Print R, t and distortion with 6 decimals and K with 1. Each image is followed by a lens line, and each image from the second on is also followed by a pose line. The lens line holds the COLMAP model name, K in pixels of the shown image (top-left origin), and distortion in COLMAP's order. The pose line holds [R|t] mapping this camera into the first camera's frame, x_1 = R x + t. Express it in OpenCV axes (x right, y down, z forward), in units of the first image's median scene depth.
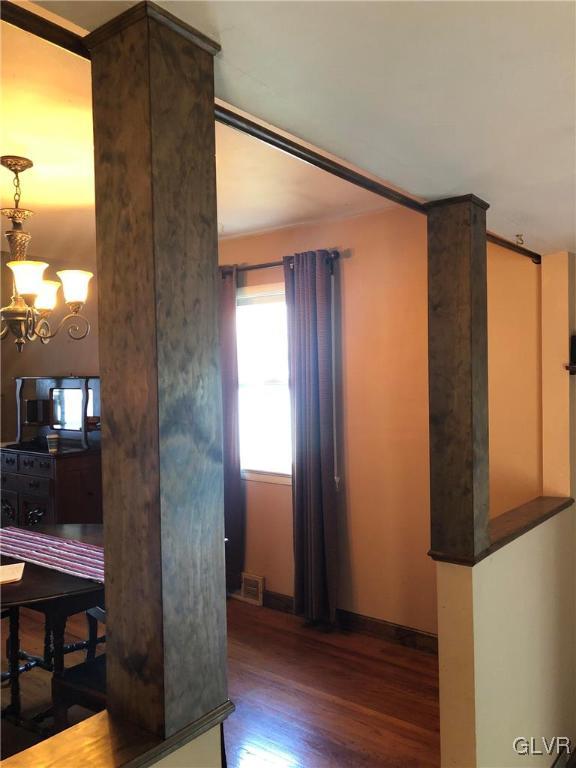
lens RADIAL K [[629.1, 0, 290.0], [0, 629.1, 381.5], [0, 0, 1]] dist [0.045465, -0.058870]
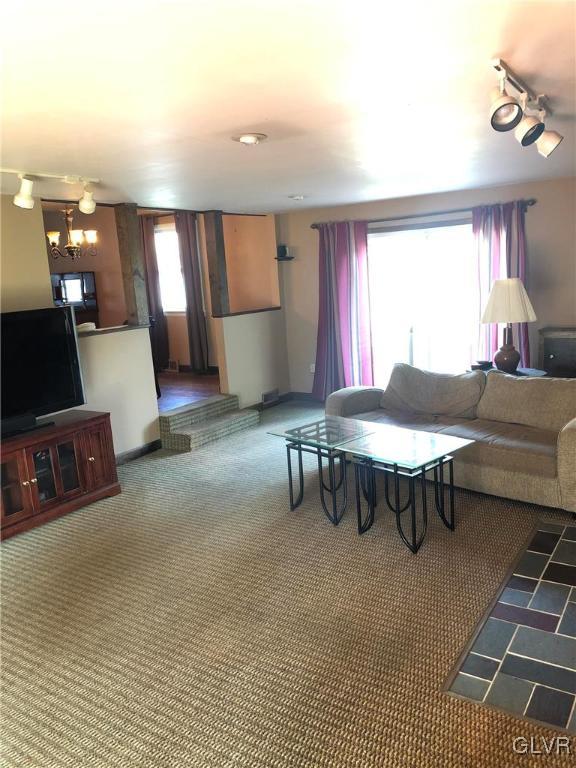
lens RADIAL K [[629.1, 0, 288.1], [0, 629.1, 386.7], [0, 0, 1]] dist [0.045465, -0.058870]
pose [[0.995440, -0.062738, 0.071850, 0.176432], [0.049166, 0.982958, 0.177132, 0.029693], [-0.081738, -0.172792, 0.981561, -1.208761]]
